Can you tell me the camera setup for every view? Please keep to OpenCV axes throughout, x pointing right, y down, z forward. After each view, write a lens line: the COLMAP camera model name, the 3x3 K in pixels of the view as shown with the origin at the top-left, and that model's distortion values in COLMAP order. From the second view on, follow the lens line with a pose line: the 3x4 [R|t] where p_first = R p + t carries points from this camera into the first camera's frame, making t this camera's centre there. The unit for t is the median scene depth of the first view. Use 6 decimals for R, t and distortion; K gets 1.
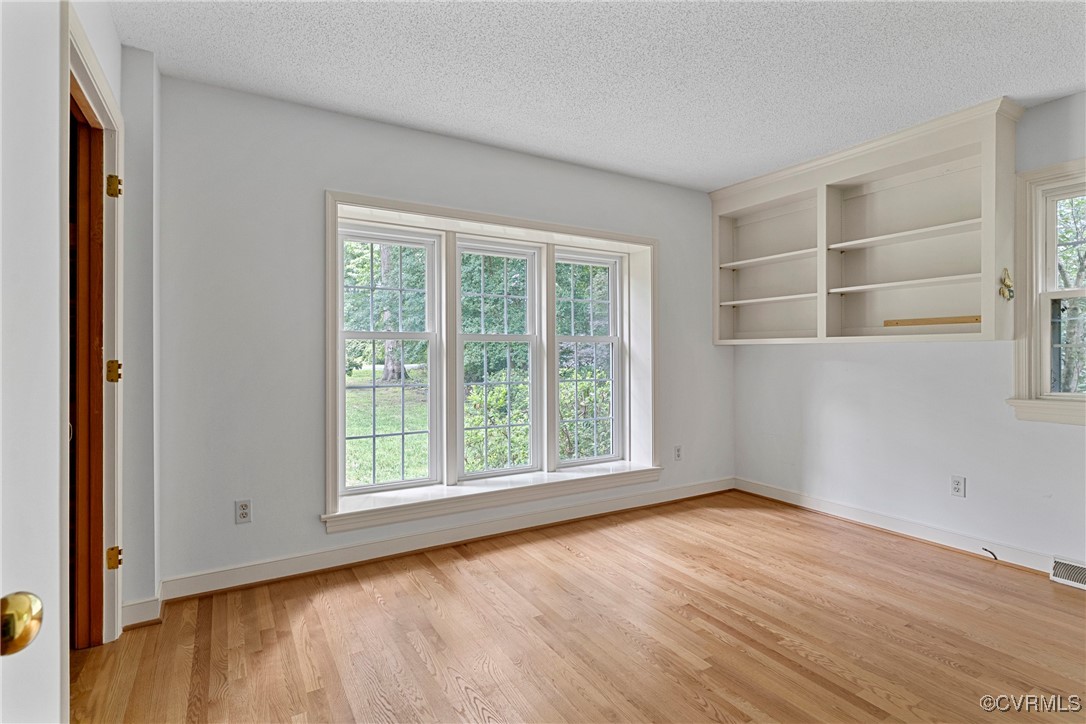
lens RADIAL K [[520.9, 0, 536.1], [0, 520.9, 357.8], [0, 0, 1]] dist [0.000402, 0.000321]
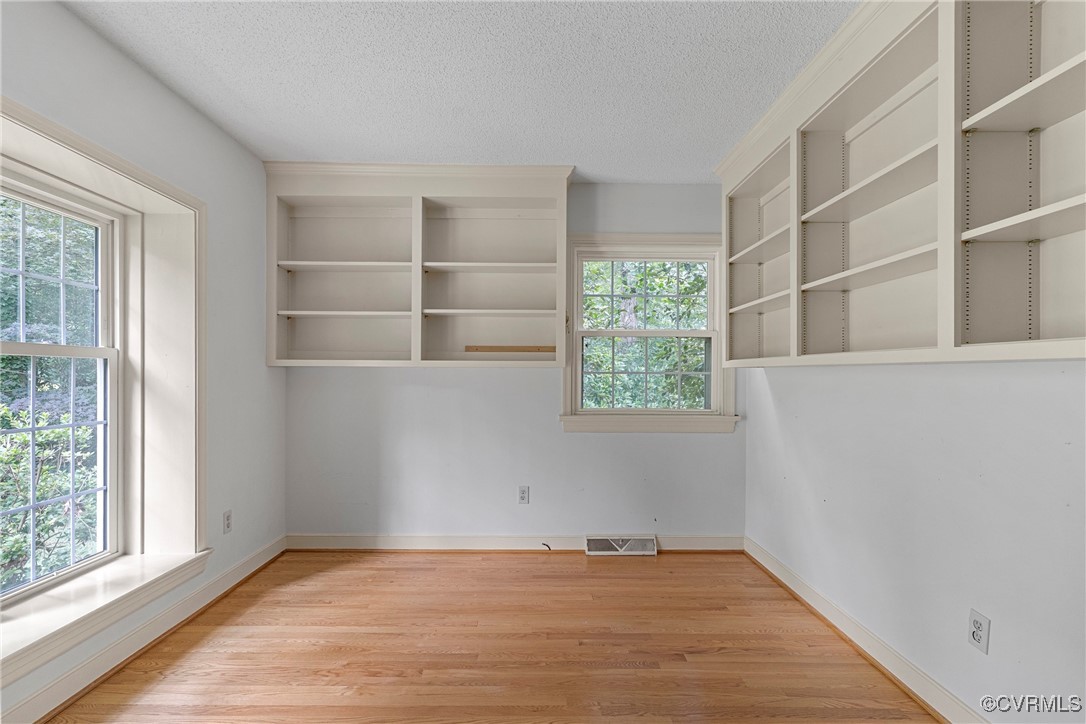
lens RADIAL K [[520.9, 0, 550.0], [0, 520.9, 375.8], [0, 0, 1]] dist [0.000402, 0.000321]
pose [[0.498292, 0.003562, 0.867002, -0.137463], [0.002371, 0.999982, -0.005470, -0.006720], [-0.867006, 0.004781, 0.498275, 0.348599]]
